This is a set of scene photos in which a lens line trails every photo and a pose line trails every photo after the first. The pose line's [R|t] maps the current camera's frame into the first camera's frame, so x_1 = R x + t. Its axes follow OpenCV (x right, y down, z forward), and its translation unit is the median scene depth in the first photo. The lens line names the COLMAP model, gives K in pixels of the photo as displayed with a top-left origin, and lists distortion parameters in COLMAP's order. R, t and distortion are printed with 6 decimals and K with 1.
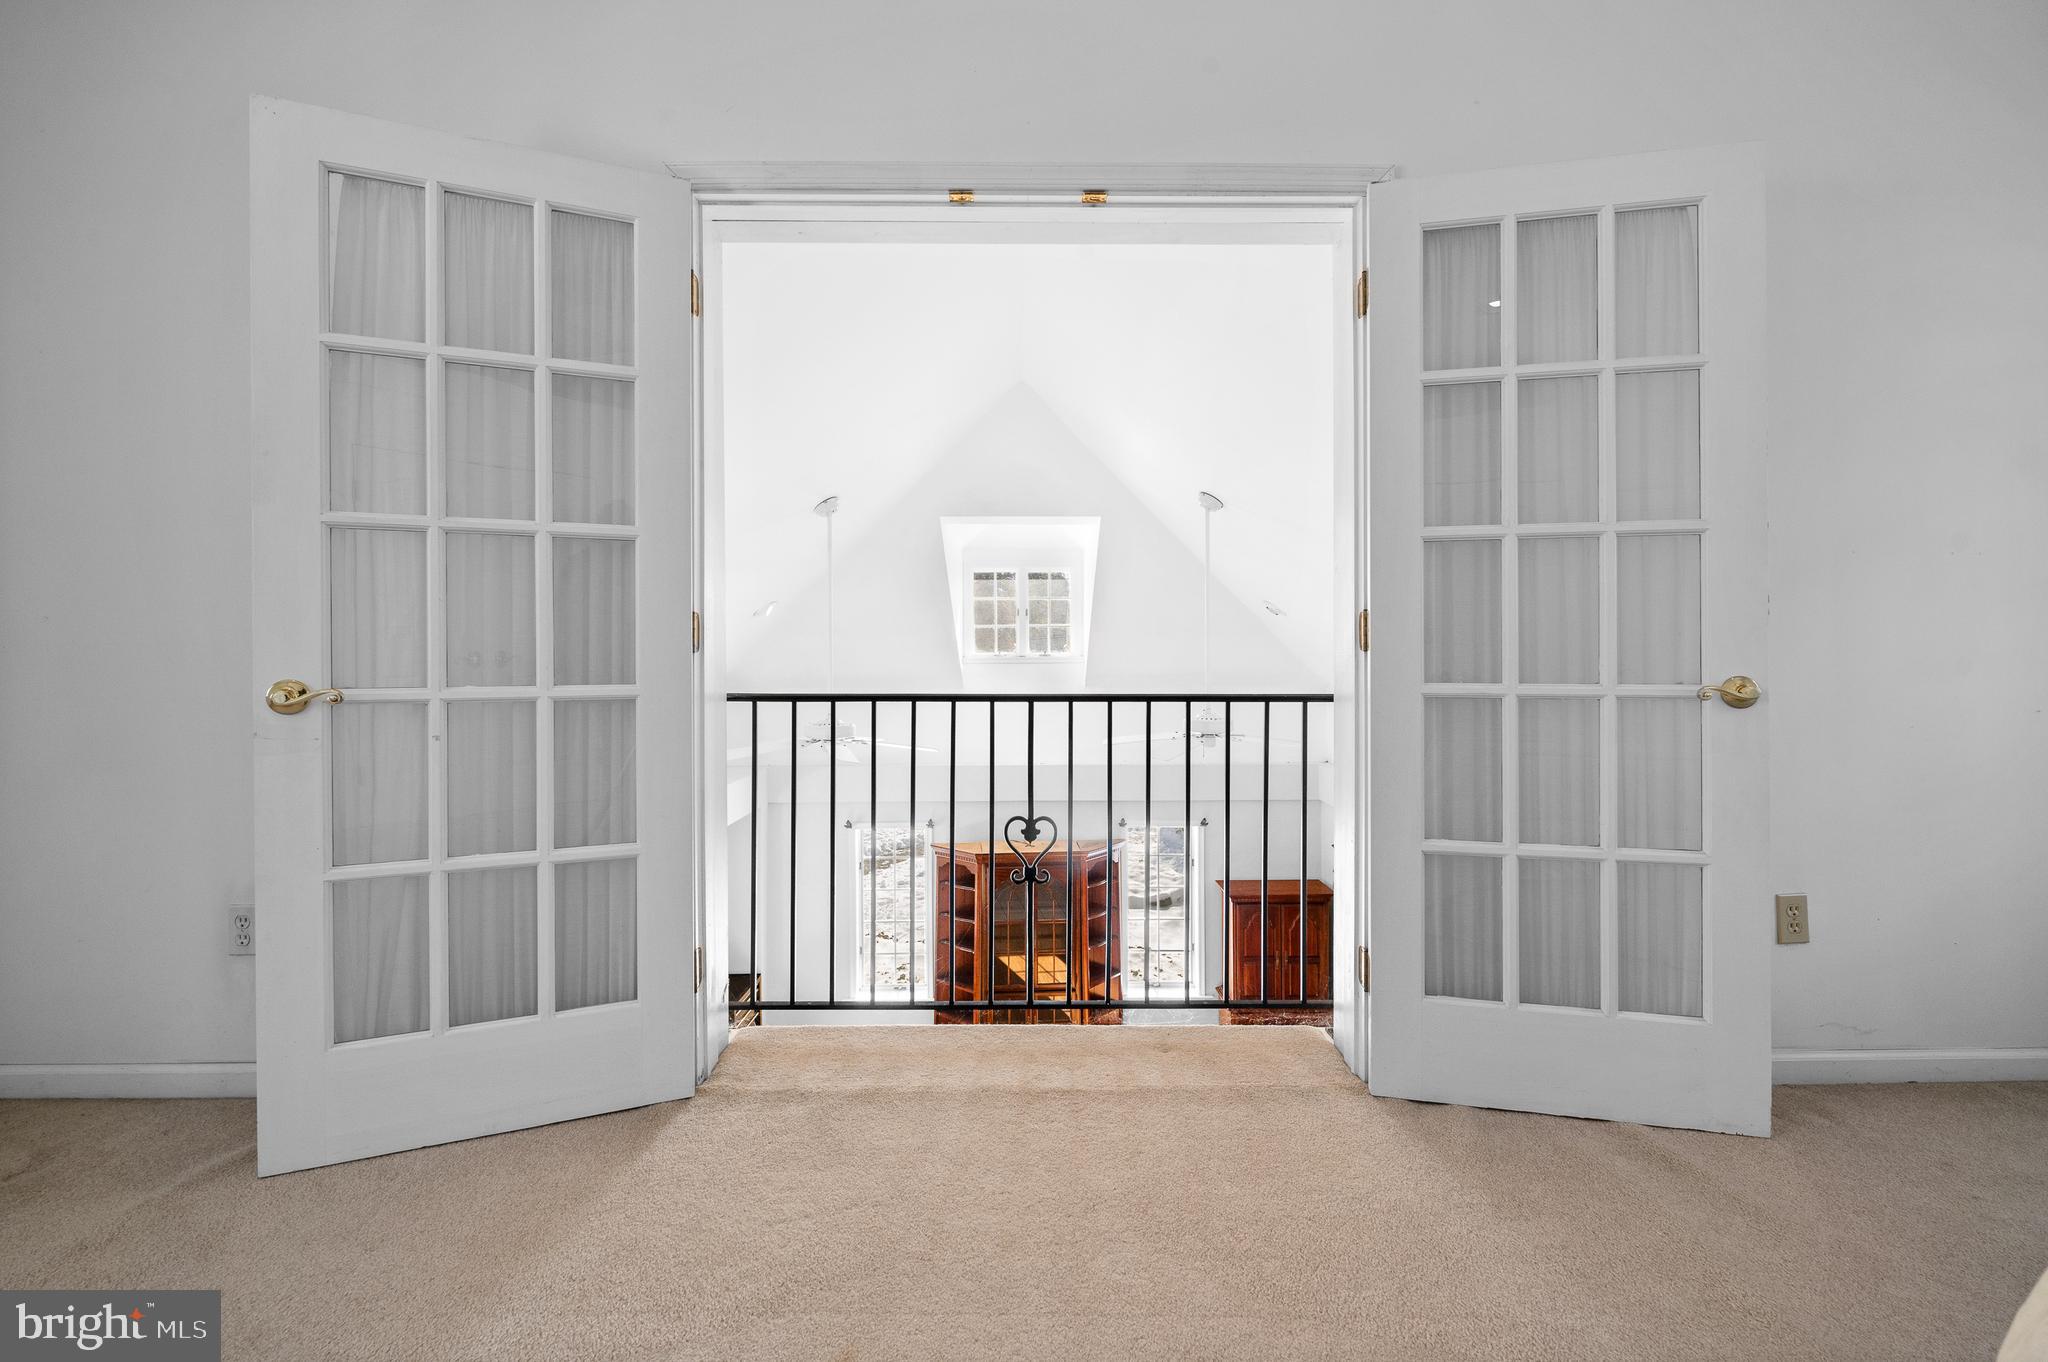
lens RADIAL K [[834.2, 0, 1028.8], [0, 834.2, 655.1], [0, 0, 1]] dist [-0.004984, 0.000046]
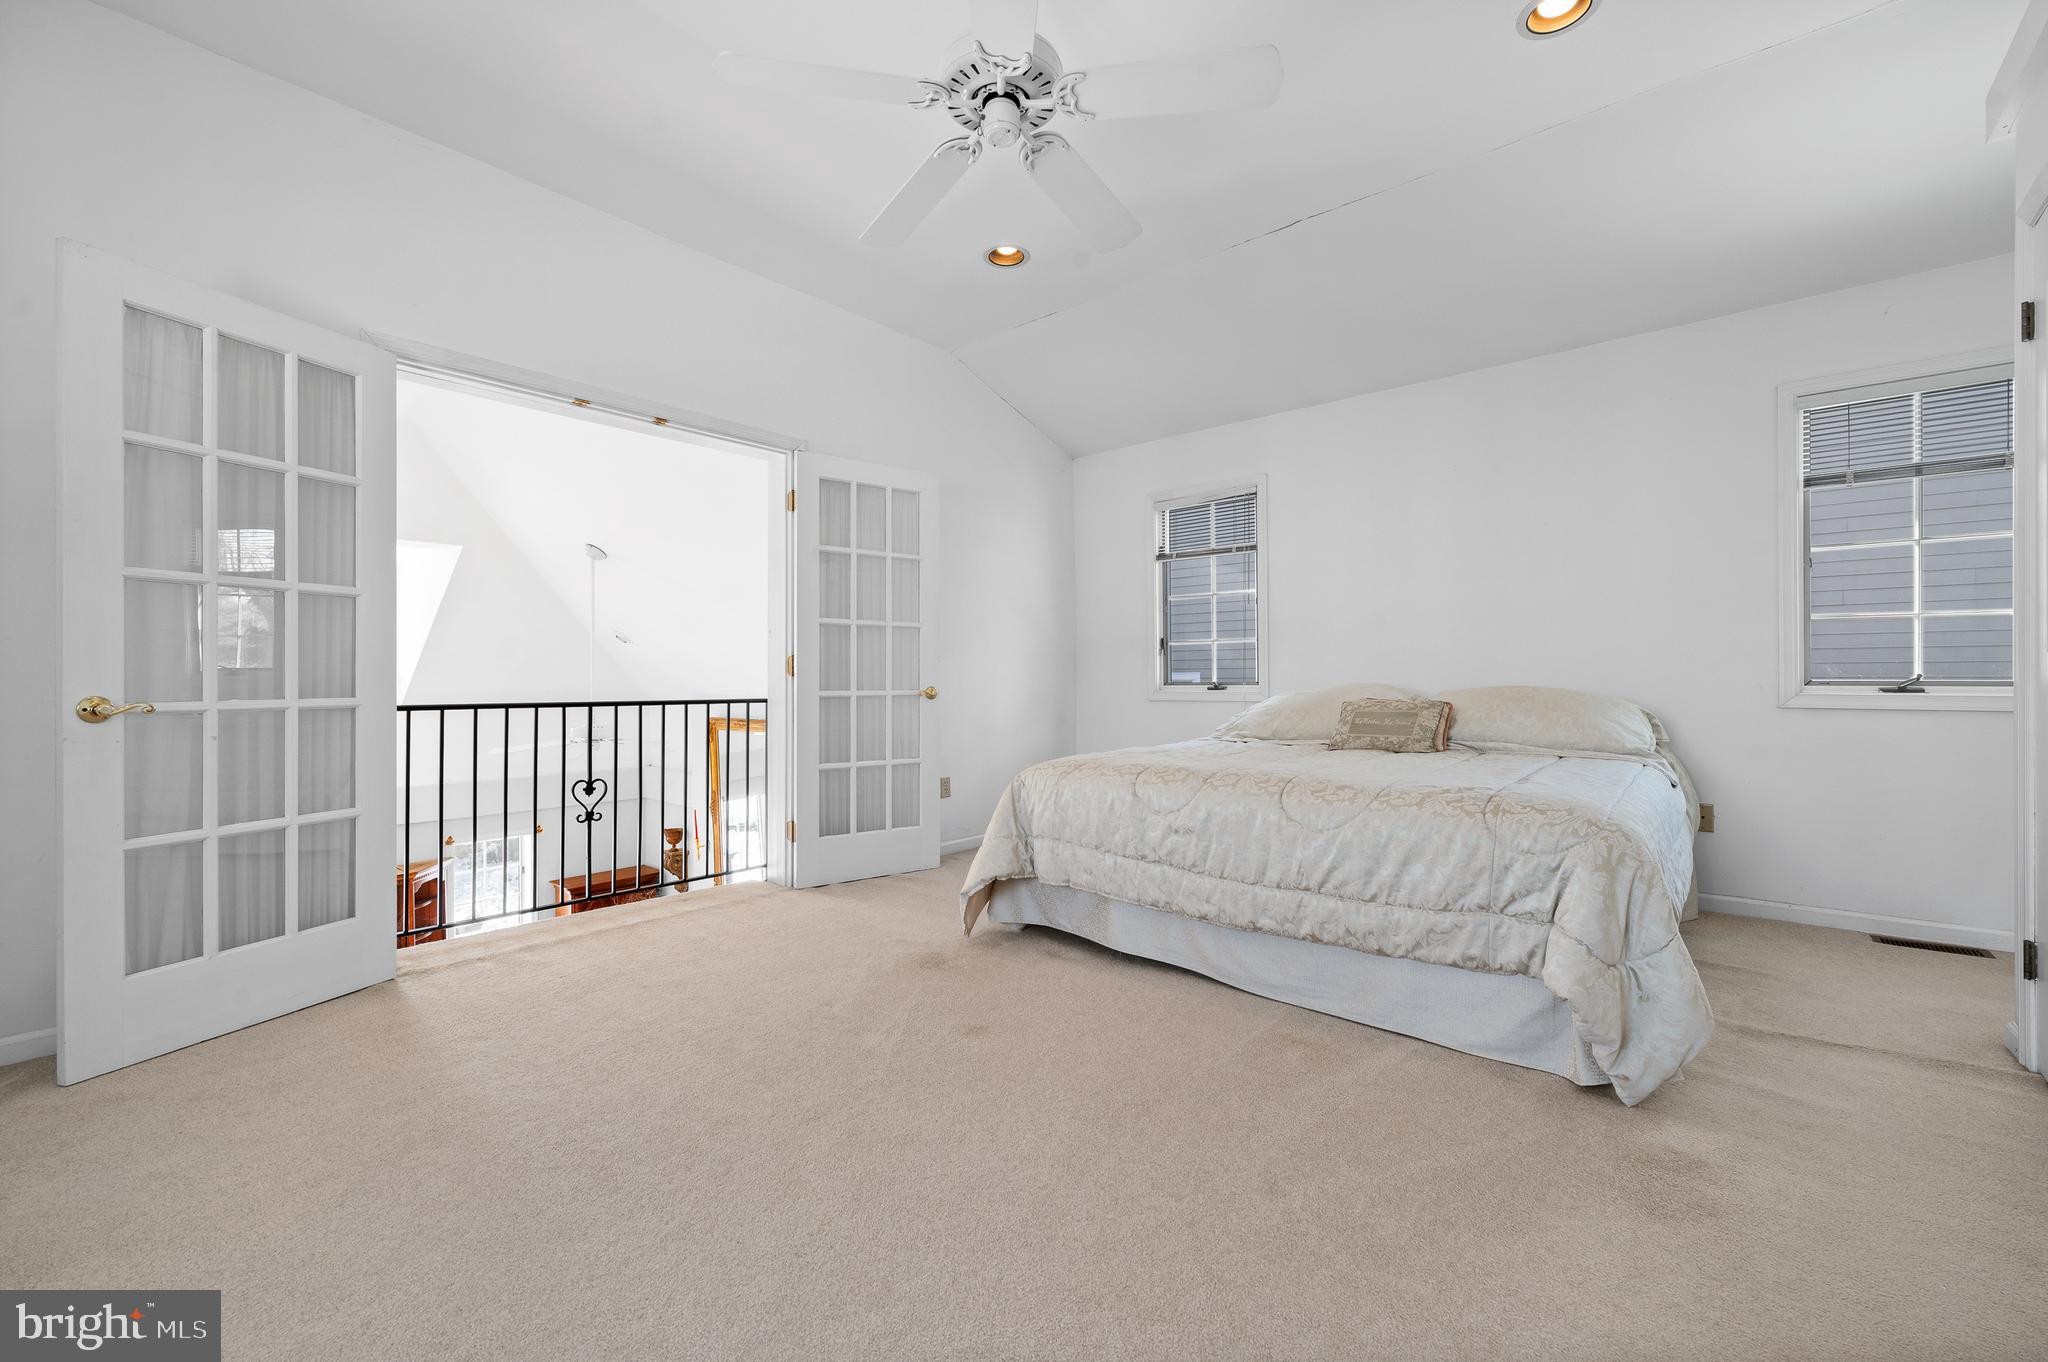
lens RADIAL K [[834.2, 0, 1028.9], [0, 834.2, 682.1], [0, 0, 1]] dist [-0.004984, 0.000046]
pose [[0.660001, -0.002512, 0.751261, -0.794101], [-0.004541, 0.999963, 0.007333, -0.007422], [-0.751251, -0.008252, 0.659965, -0.833549]]
